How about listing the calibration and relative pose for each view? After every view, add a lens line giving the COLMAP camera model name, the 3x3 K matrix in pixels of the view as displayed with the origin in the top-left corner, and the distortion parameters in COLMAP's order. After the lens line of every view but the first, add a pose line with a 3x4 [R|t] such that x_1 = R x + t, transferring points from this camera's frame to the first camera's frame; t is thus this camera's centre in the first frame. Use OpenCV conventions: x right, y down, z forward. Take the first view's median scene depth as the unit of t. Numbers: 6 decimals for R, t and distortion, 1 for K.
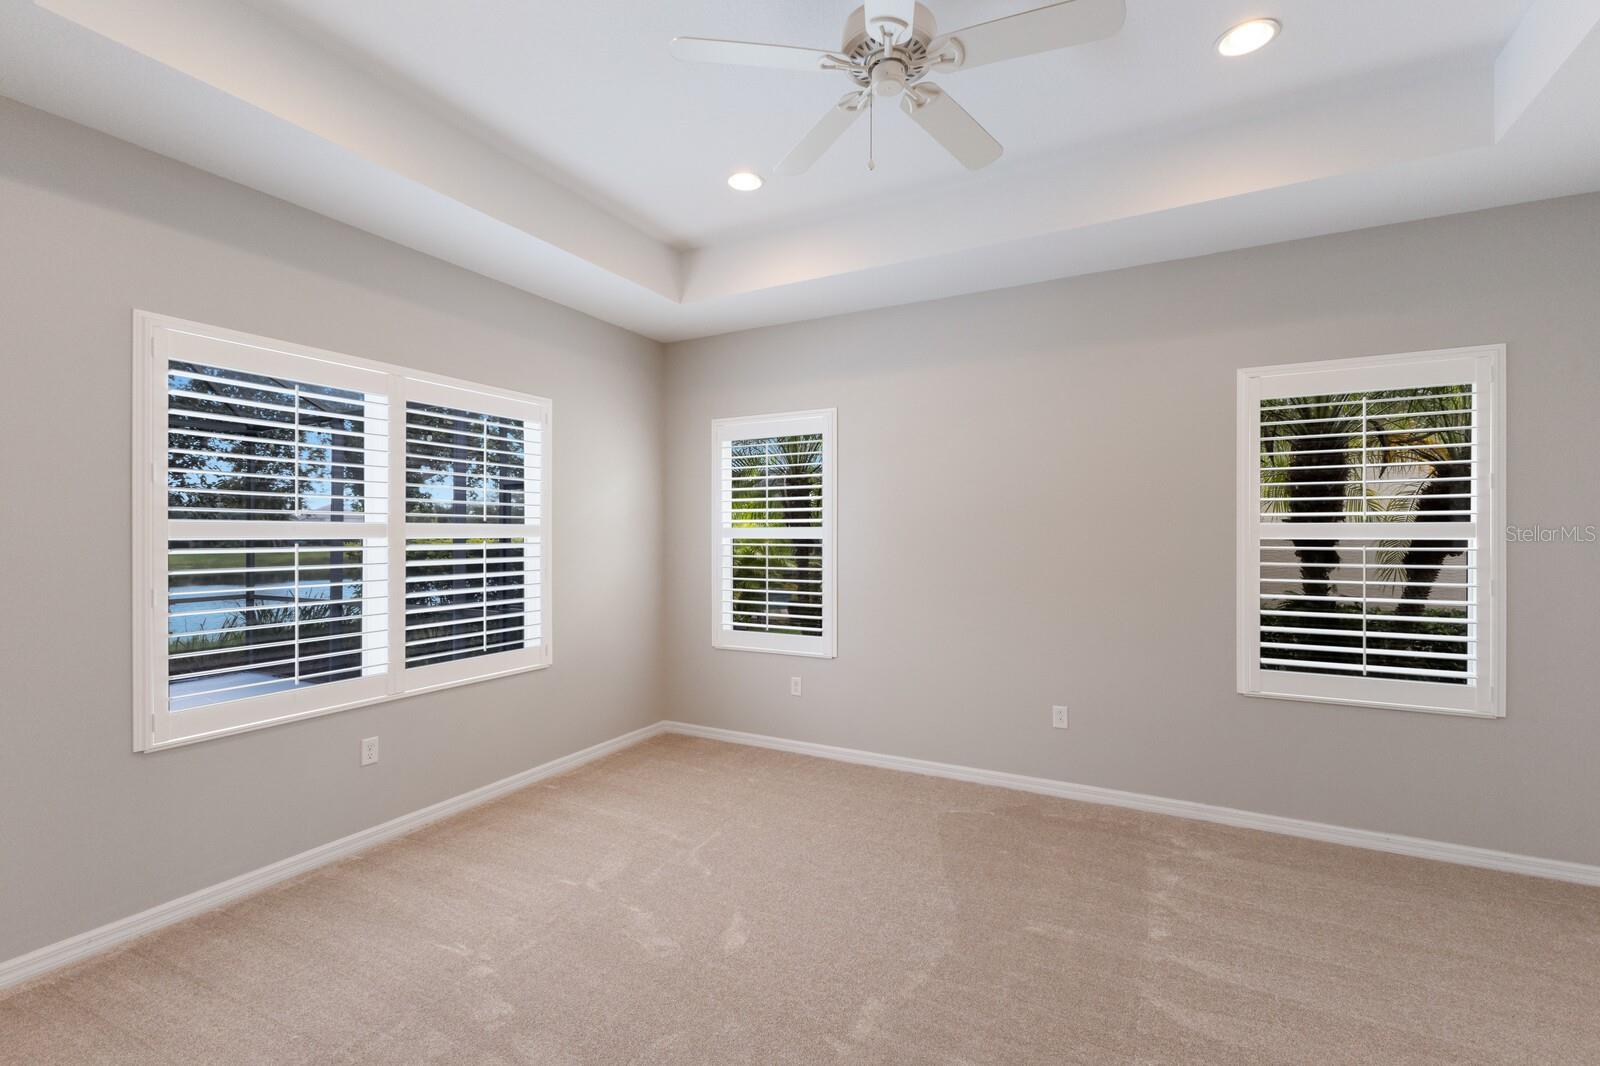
lens RADIAL K [[691.9, 0, 794.9], [0, 691.9, 534.2], [0, 0, 1]] dist [-0.001103, -0.000256]
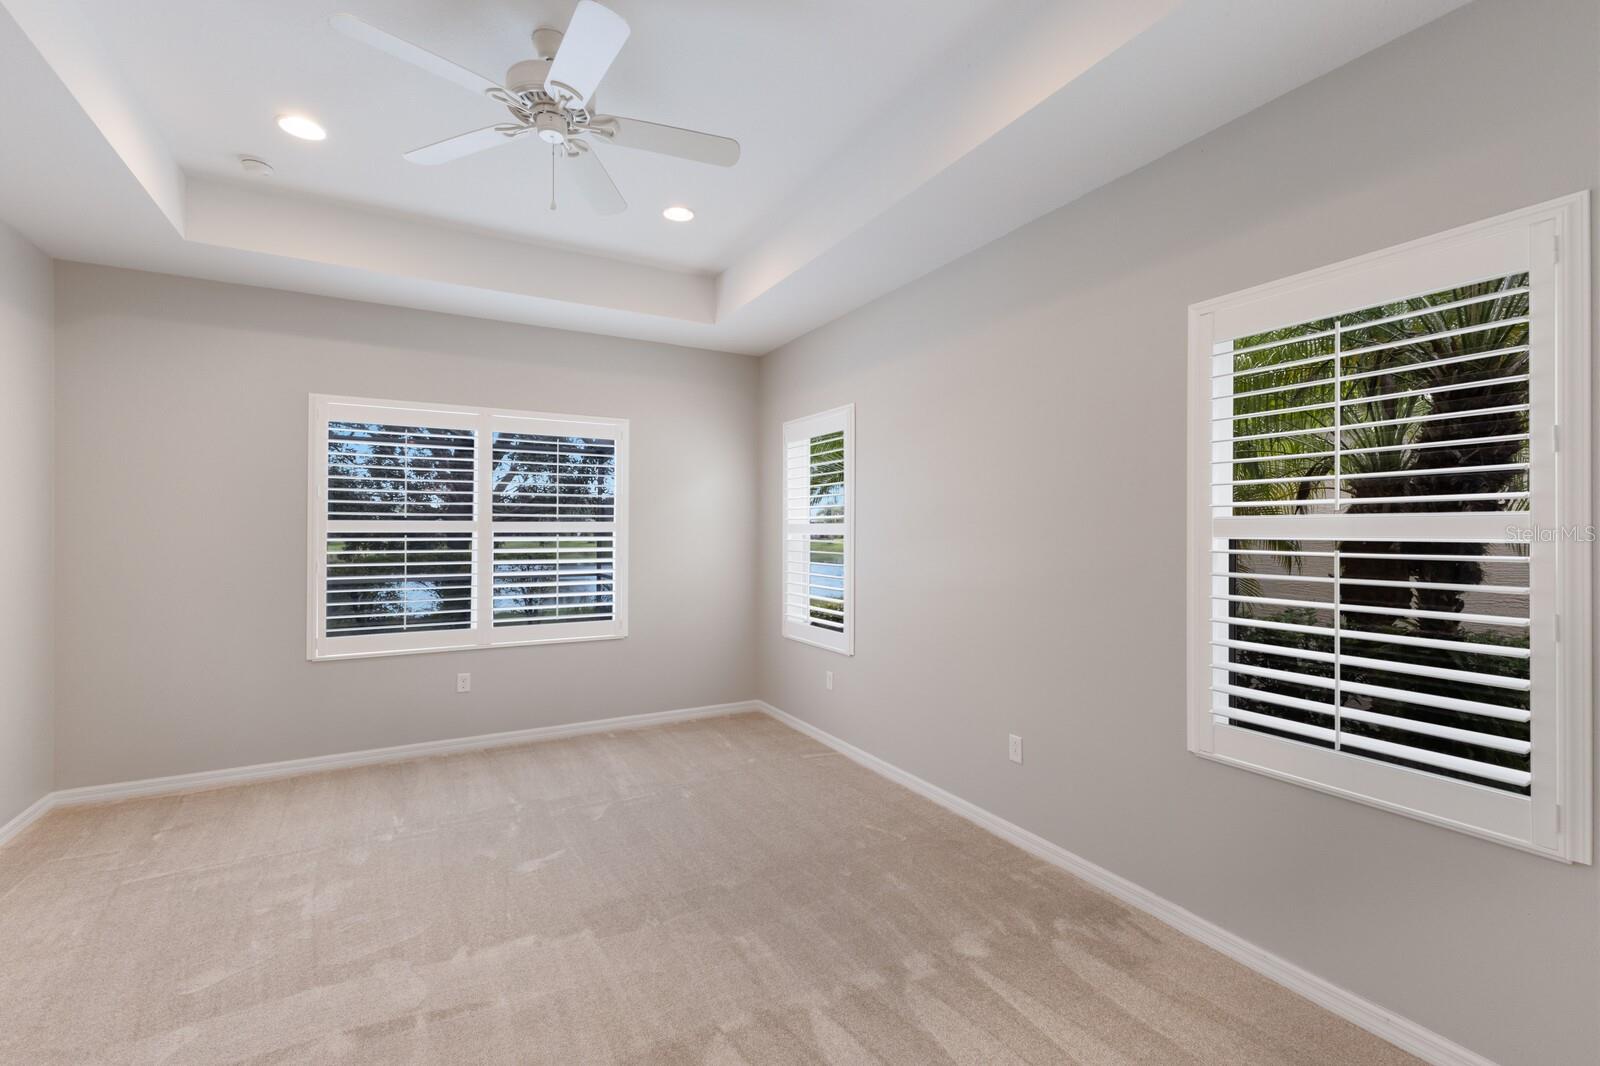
lens RADIAL K [[680.0, 0, 801.7], [0, 680.0, 528.4], [0, 0, 1]] dist [0.002481, 0.000250]
pose [[0.851916, 0.002844, -0.523671, 0.651317], [-0.007144, 0.999955, -0.006191, 0.003901], [0.523630, 0.009016, 0.851898, 0.168879]]
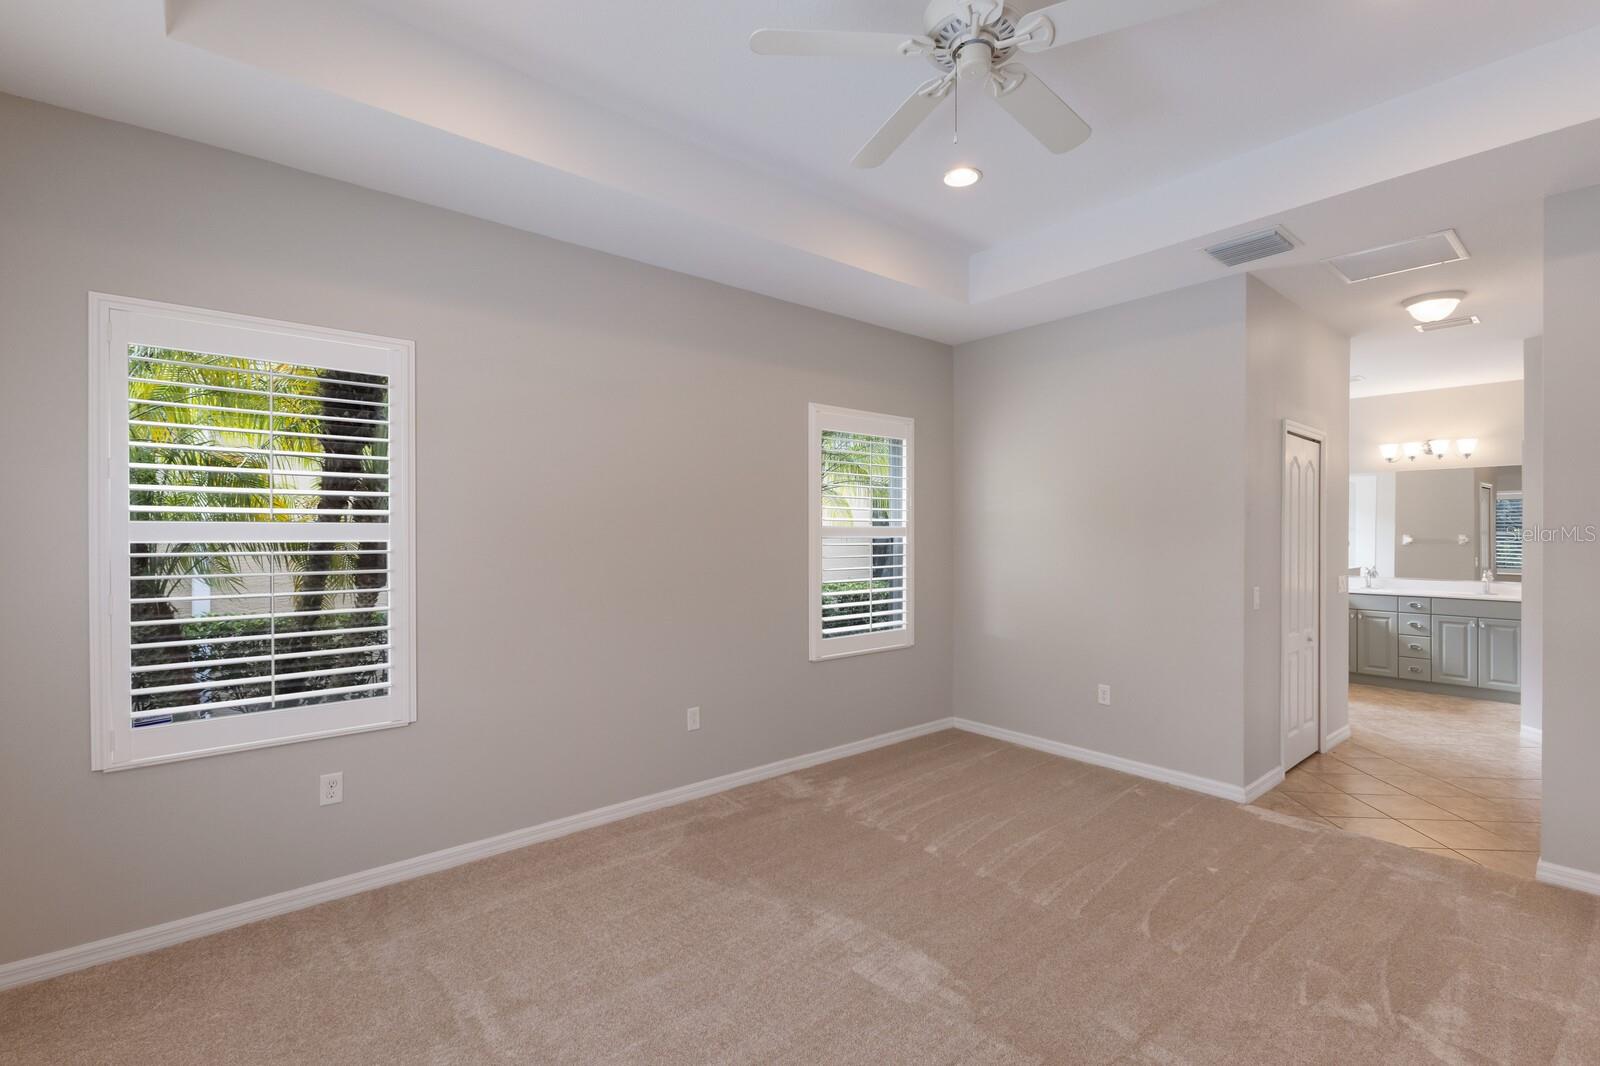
lens RADIAL K [[729.8, 0, 800.0], [0, 729.8, 533.0], [0, 0, 1]] dist [-0.001777, -0.000412]
pose [[0.361749, -0.001579, 0.932274, -0.585278], [-0.001675, 0.999996, 0.002344, -0.004673], [-0.932274, -0.002410, 0.361745, 0.525792]]
